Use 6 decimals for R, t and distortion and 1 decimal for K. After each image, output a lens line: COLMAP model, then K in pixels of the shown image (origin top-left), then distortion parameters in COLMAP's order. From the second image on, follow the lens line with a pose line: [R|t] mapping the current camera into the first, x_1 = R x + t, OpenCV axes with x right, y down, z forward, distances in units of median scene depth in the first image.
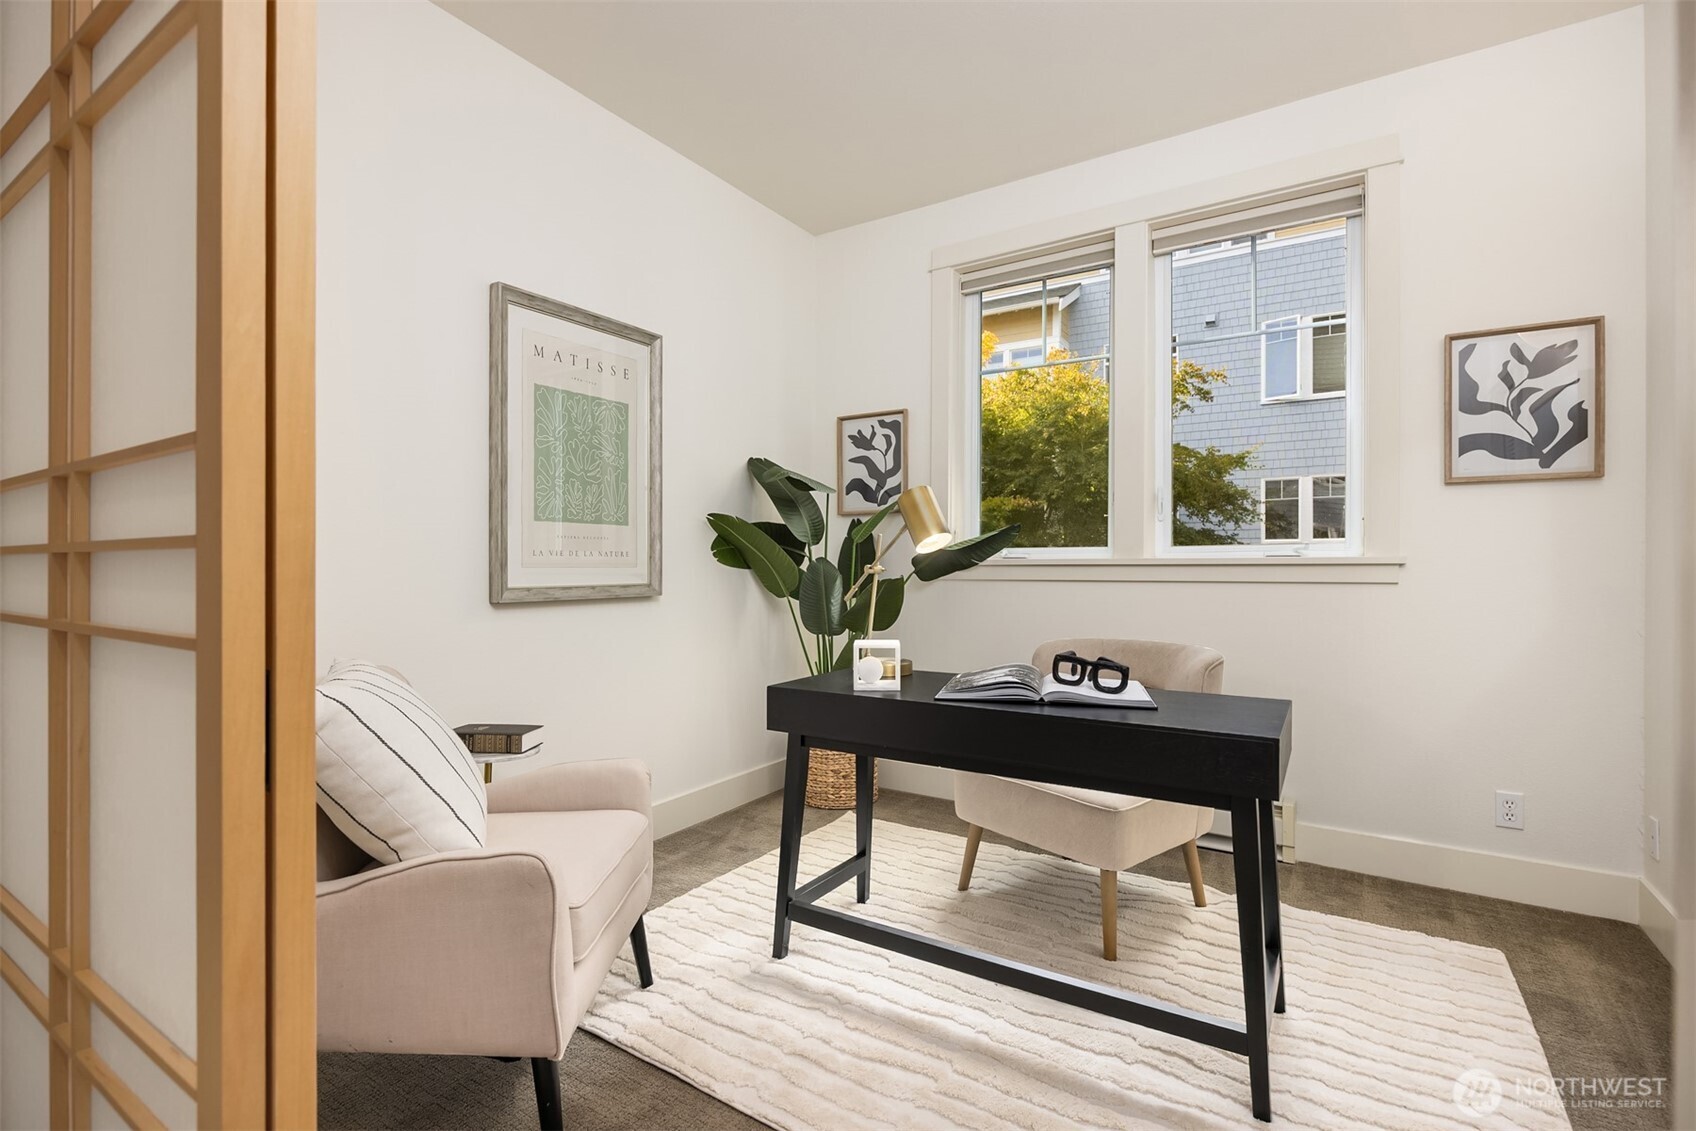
lens RADIAL K [[779.3, 0, 849.3], [0, 779.3, 564.6], [0, 0, 1]] dist [0.000715, 0.001104]
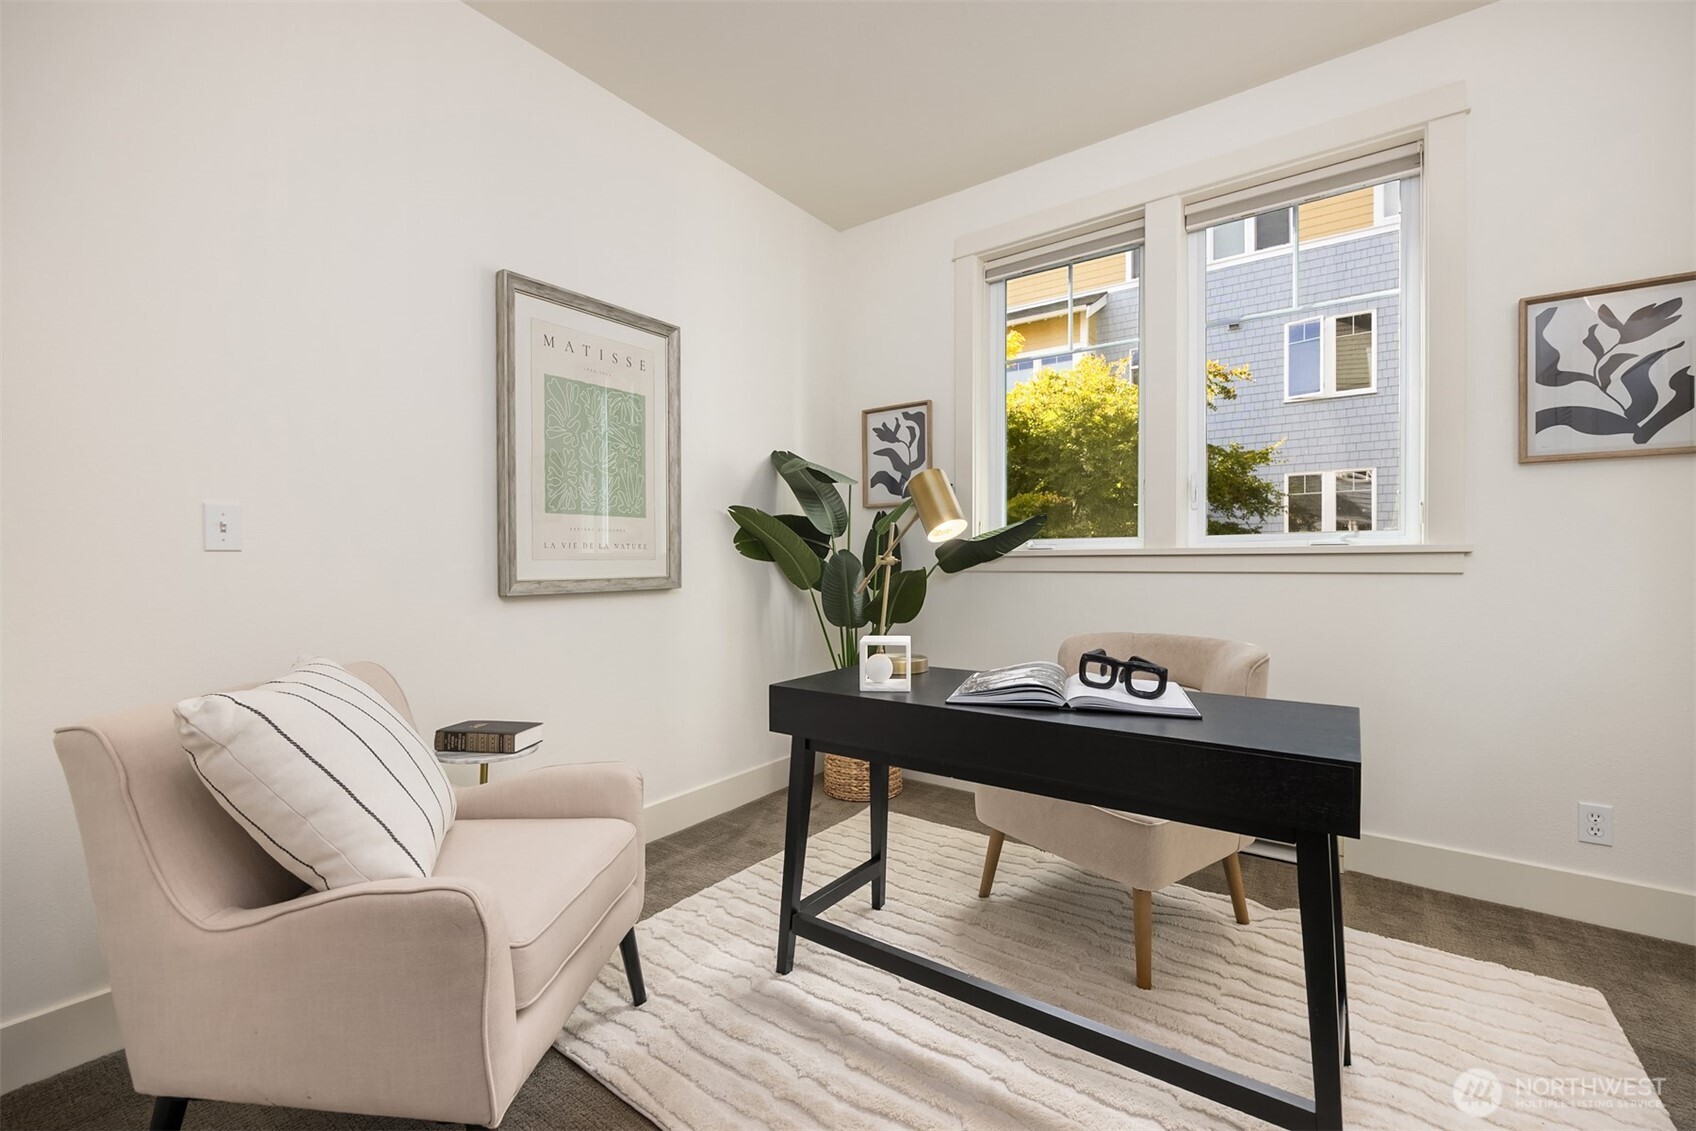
lens RADIAL K [[717.2, 0, 842.5], [0, 717.2, 565.5], [0, 0, 1]] dist [-0.001509, -0.000635]
pose [[0.997841, -0.004054, -0.065551, 0.033369], [0.004700, 0.999942, 0.009708, 0.003748], [0.065507, -0.009995, 0.997802, 0.121927]]
